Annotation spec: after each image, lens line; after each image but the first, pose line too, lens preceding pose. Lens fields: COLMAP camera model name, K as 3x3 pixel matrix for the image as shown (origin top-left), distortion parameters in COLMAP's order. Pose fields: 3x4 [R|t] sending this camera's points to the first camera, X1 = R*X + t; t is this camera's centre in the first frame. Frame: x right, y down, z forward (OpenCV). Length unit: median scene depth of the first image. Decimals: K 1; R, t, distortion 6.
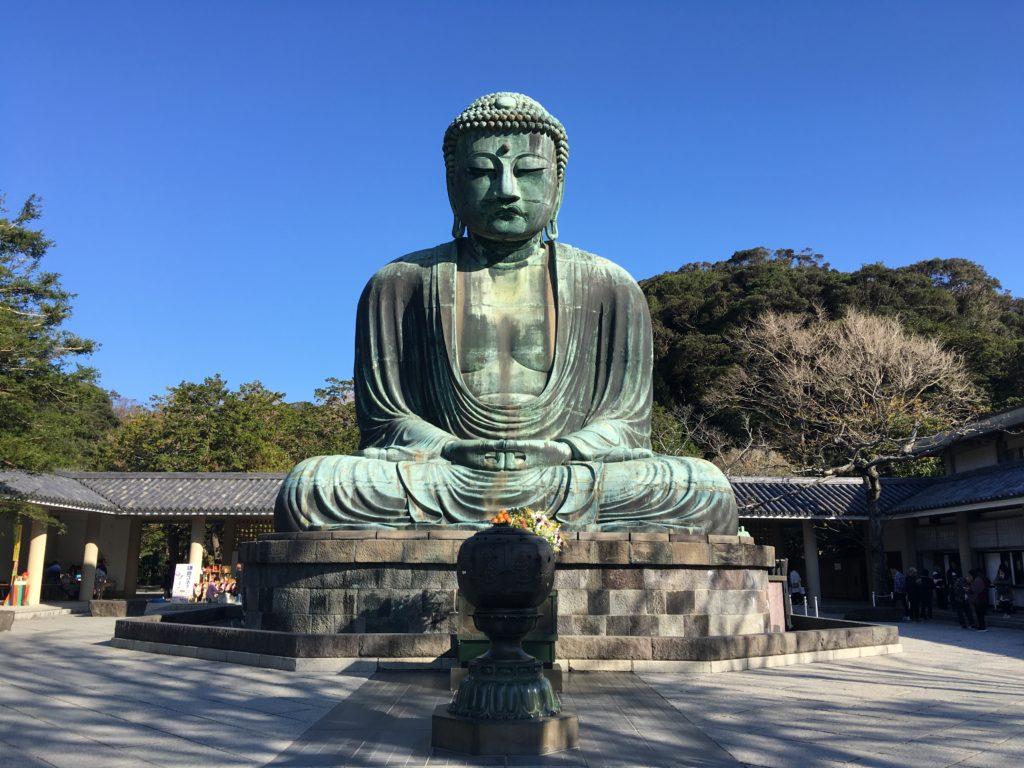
lens RADIAL K [[852.2, 0, 508.9], [0, 852.2, 389.4], [0, 0, 1]] dist [0.055773, -0.000835]
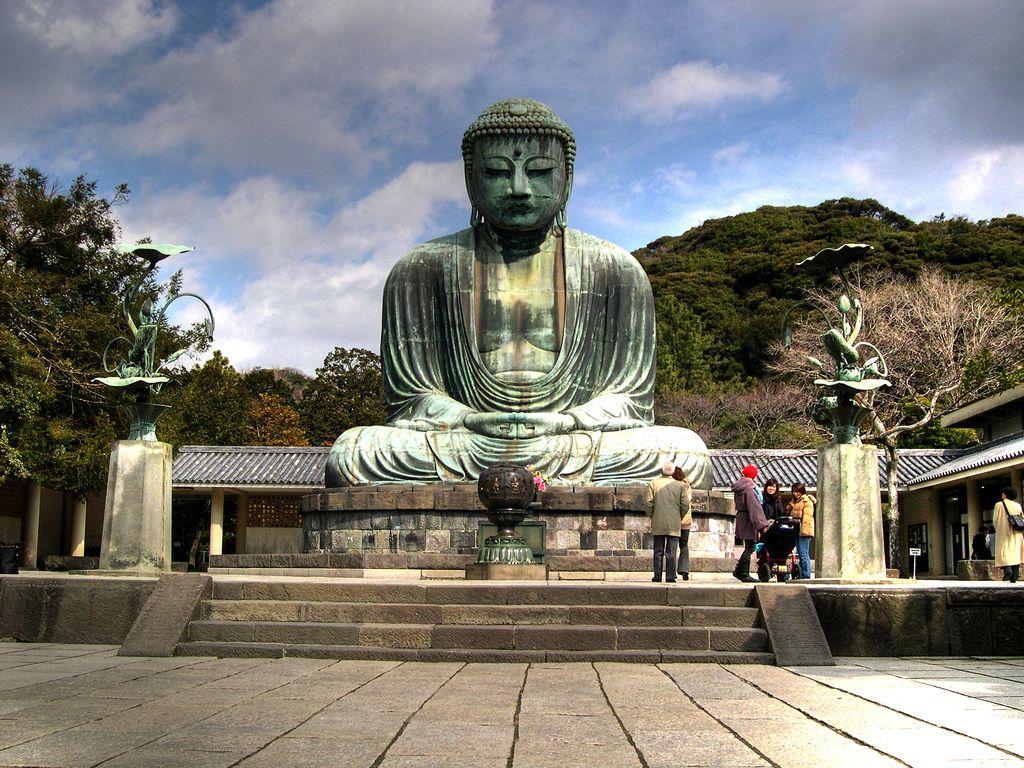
lens RADIAL K [[1145.0, 0, 493.5], [0, 1145.0, 408.9], [0, 0, 1]] dist [-0.172203, 0.000000]
pose [[0.999067, -0.003316, -0.043067, 0.026986], [0.005790, 0.998331, 0.057455, -0.032076], [0.042804, -0.057651, 0.997419, -0.497929]]
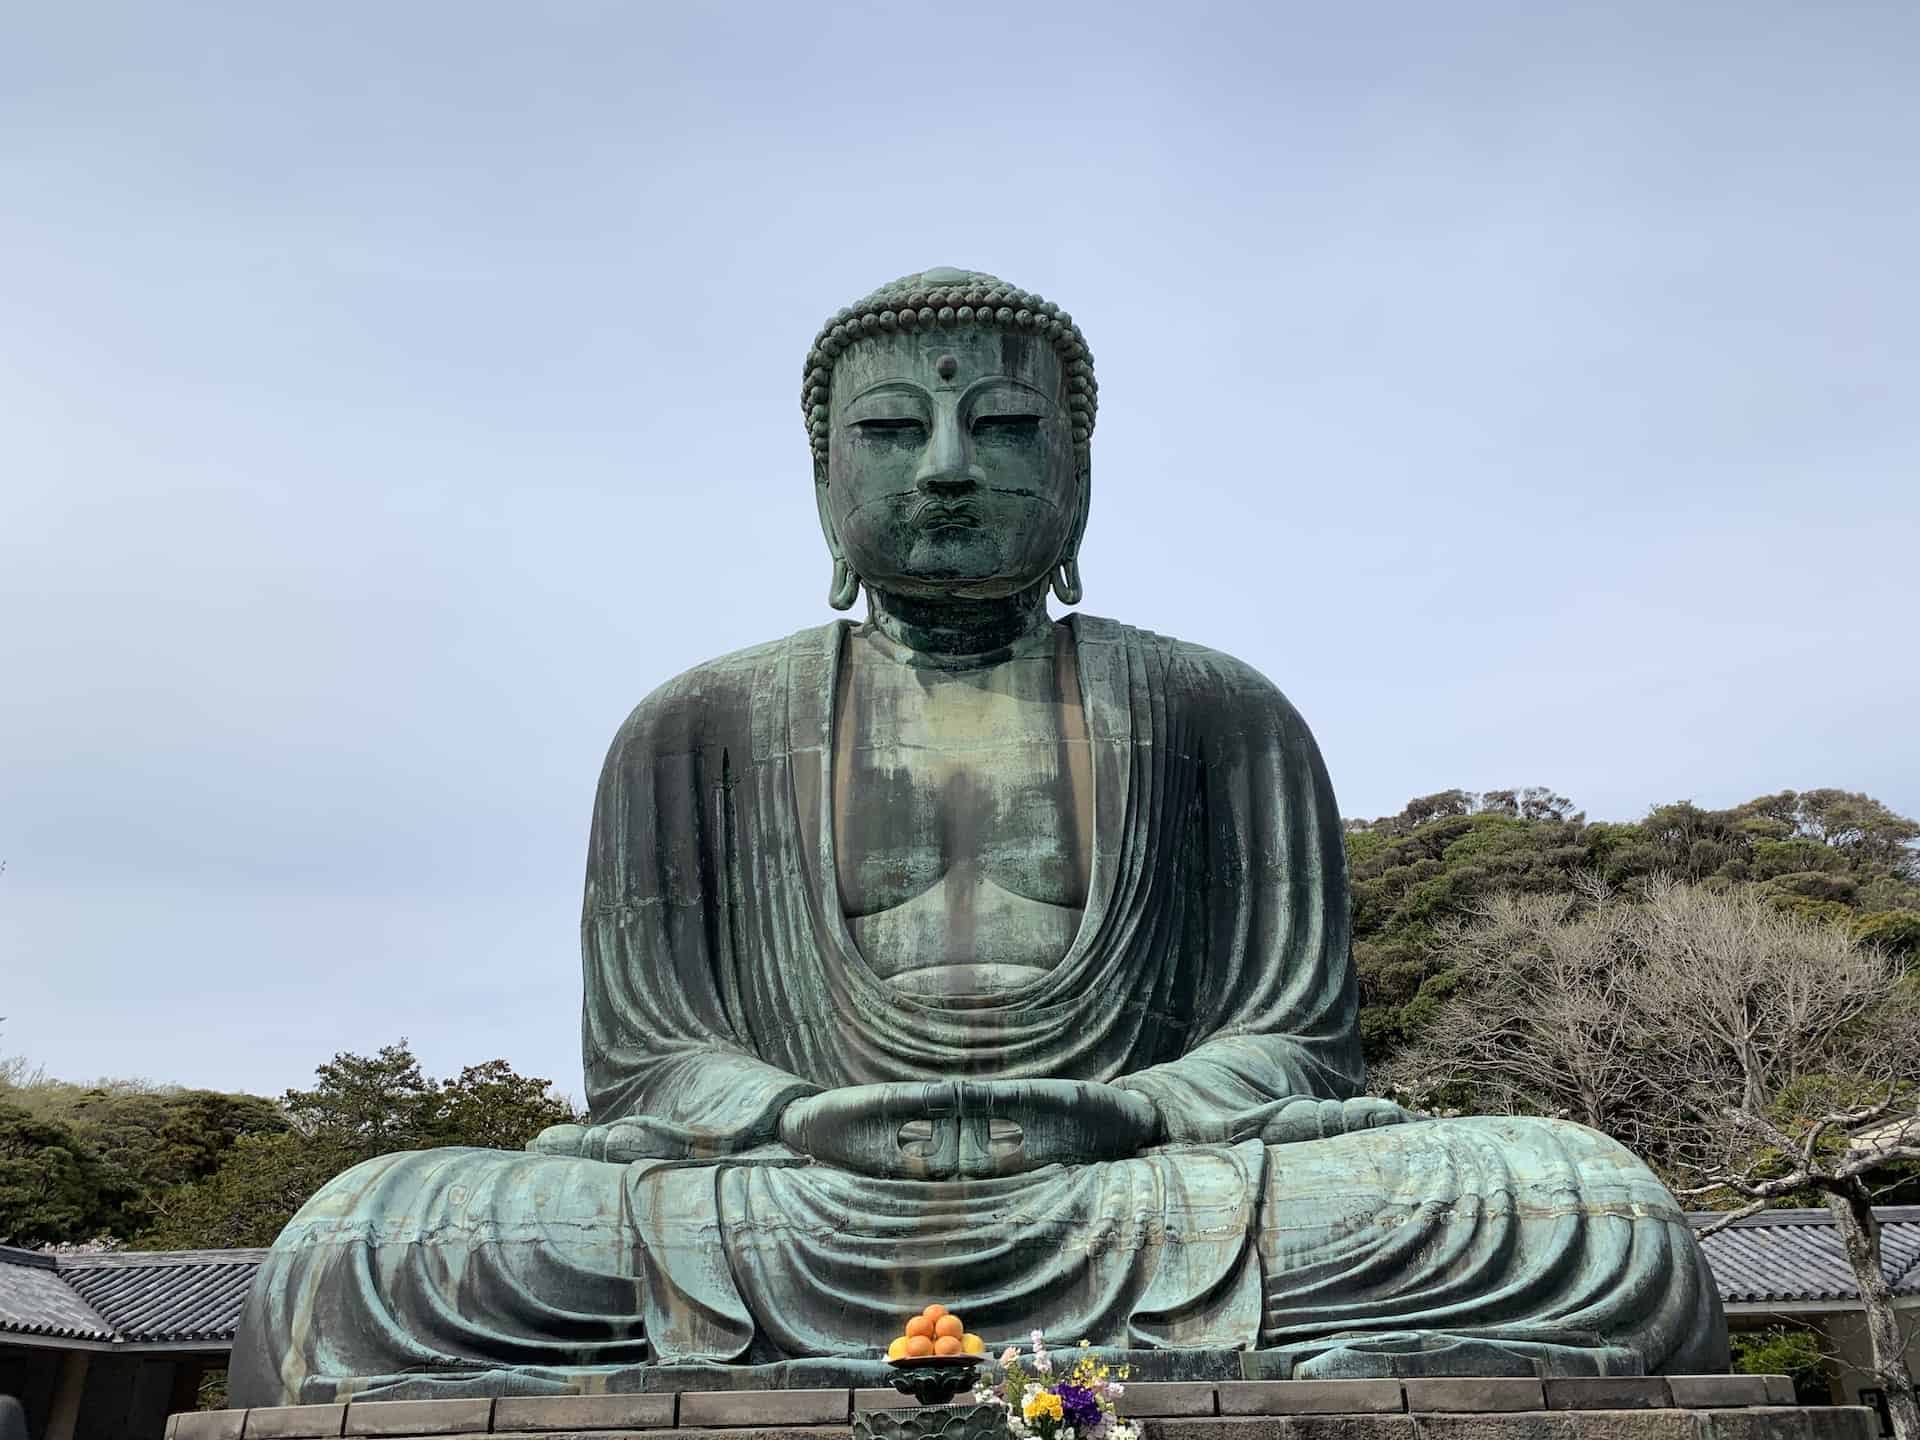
lens RADIAL K [[1451.3, 0, 964.7], [0, 1451.3, 699.8], [0, 0, 1]] dist [0.060078, -0.088307]
pose [[0.998829, -0.042727, -0.022673, 0.015230], [0.035419, 0.965298, -0.258736, 0.055268], [0.032941, 0.257630, 0.965682, 0.361694]]
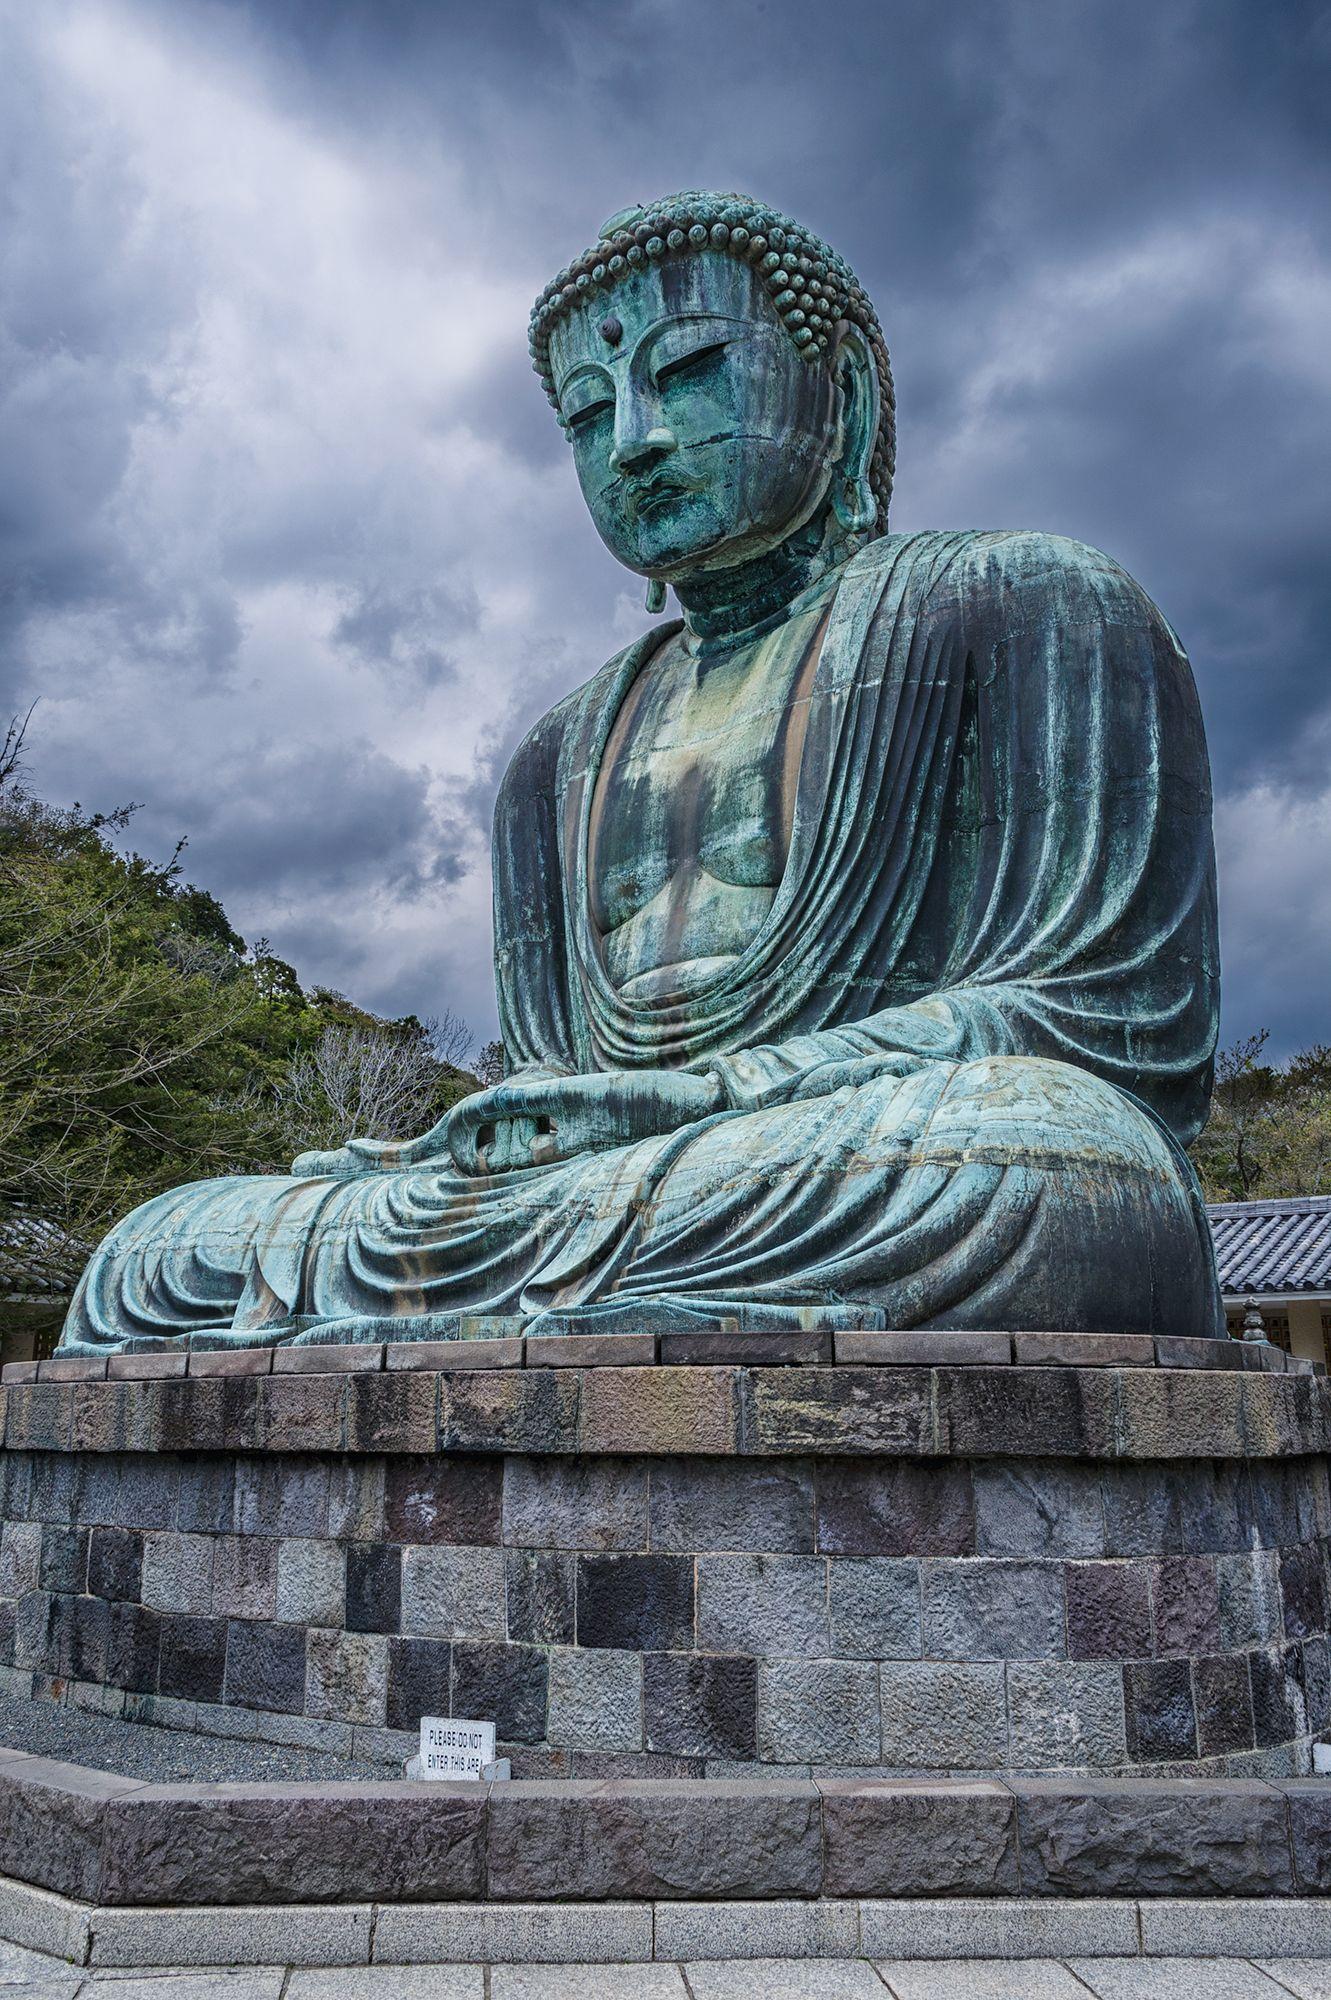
lens RADIAL K [[1546.8, 0, 665.3], [0, 1546.8, 997.4], [0, 0, 1]] dist [0.070788, -0.070042]
pose [[0.776765, -0.172083, -0.605825, 0.387279], [0.133636, 0.985077, -0.108466, 0.088927], [0.615450, 0.003292, 0.788169, 0.465963]]
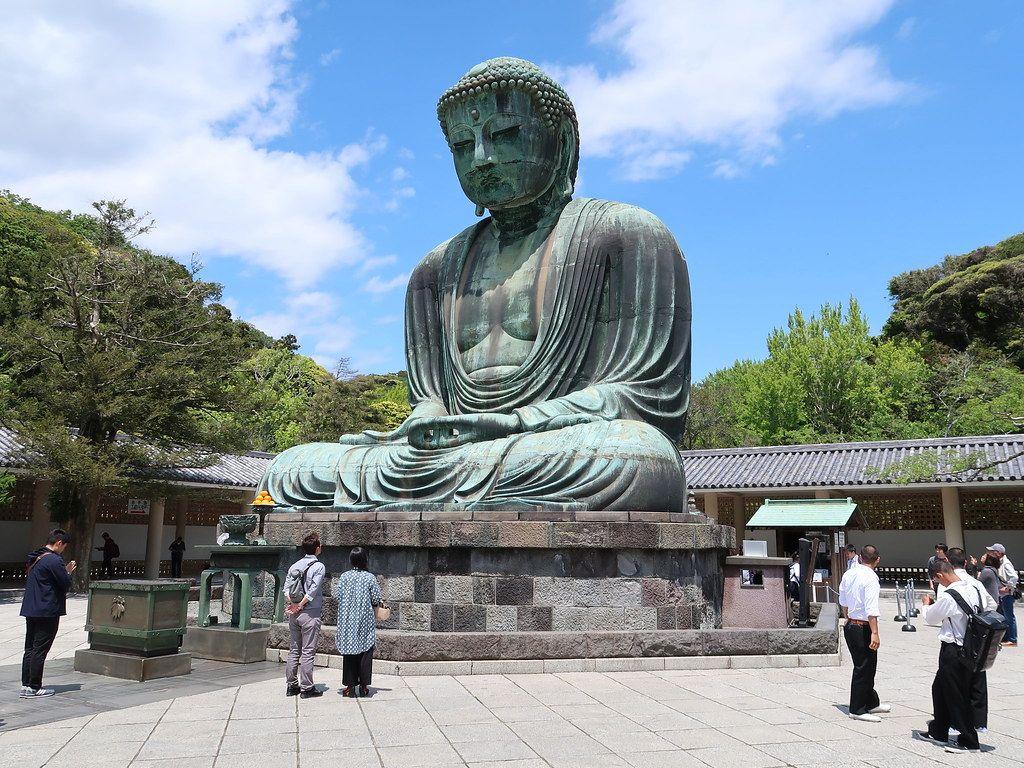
lens RADIAL K [[796.1, 0, 517.8], [0, 796.1, 373.0], [0, 0, 1]] dist [-0.008178, -0.018449]
pose [[0.861362, -0.106303, -0.496745, 0.456313], [0.102557, 0.994115, -0.034904, 0.044604], [0.497532, -0.020879, 0.867194, 0.235785]]
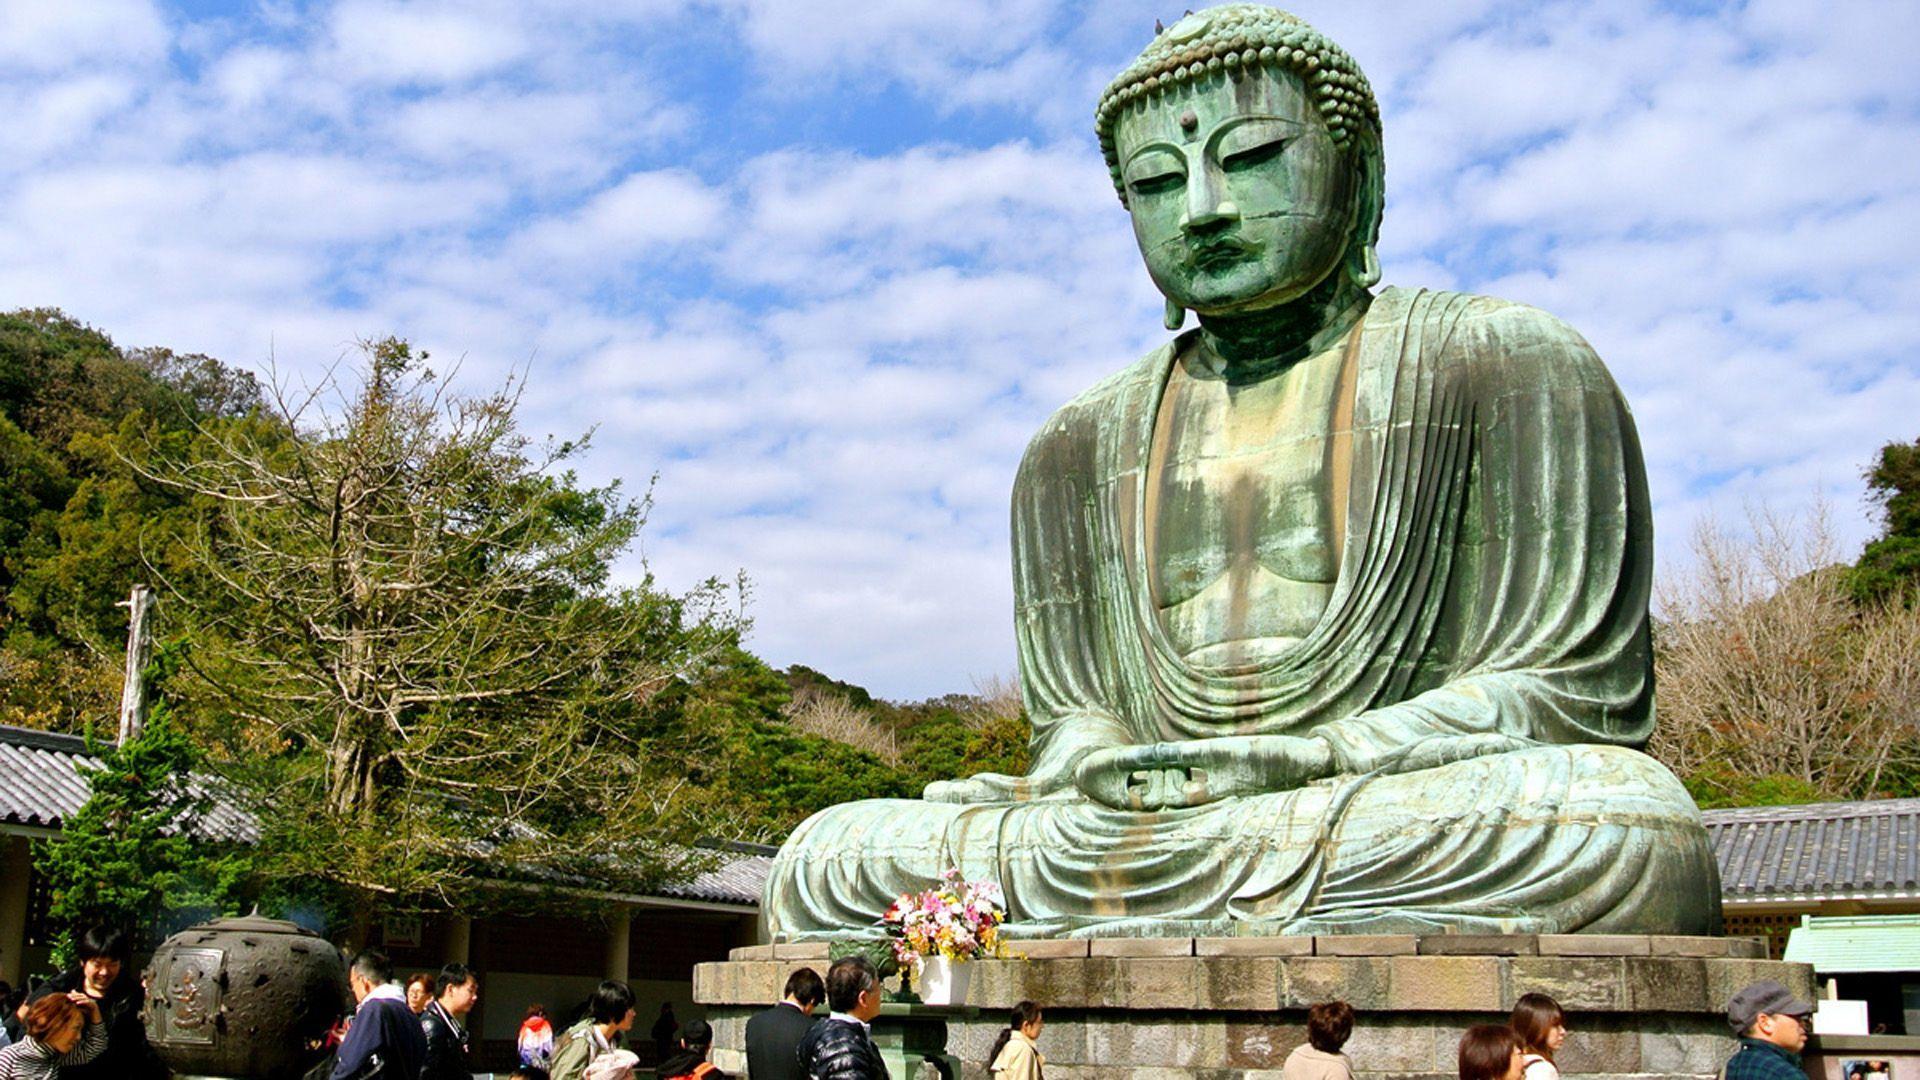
lens RADIAL K [[1647.6, 0, 892.4], [0, 1647.6, 651.4], [0, 0, 1]] dist [-0.089897, 0.063795]
pose [[0.818460, -0.117809, -0.562356, 0.333183], [0.106705, 0.992893, -0.052704, 0.036324], [0.564568, -0.016870, 0.825214, 0.164532]]
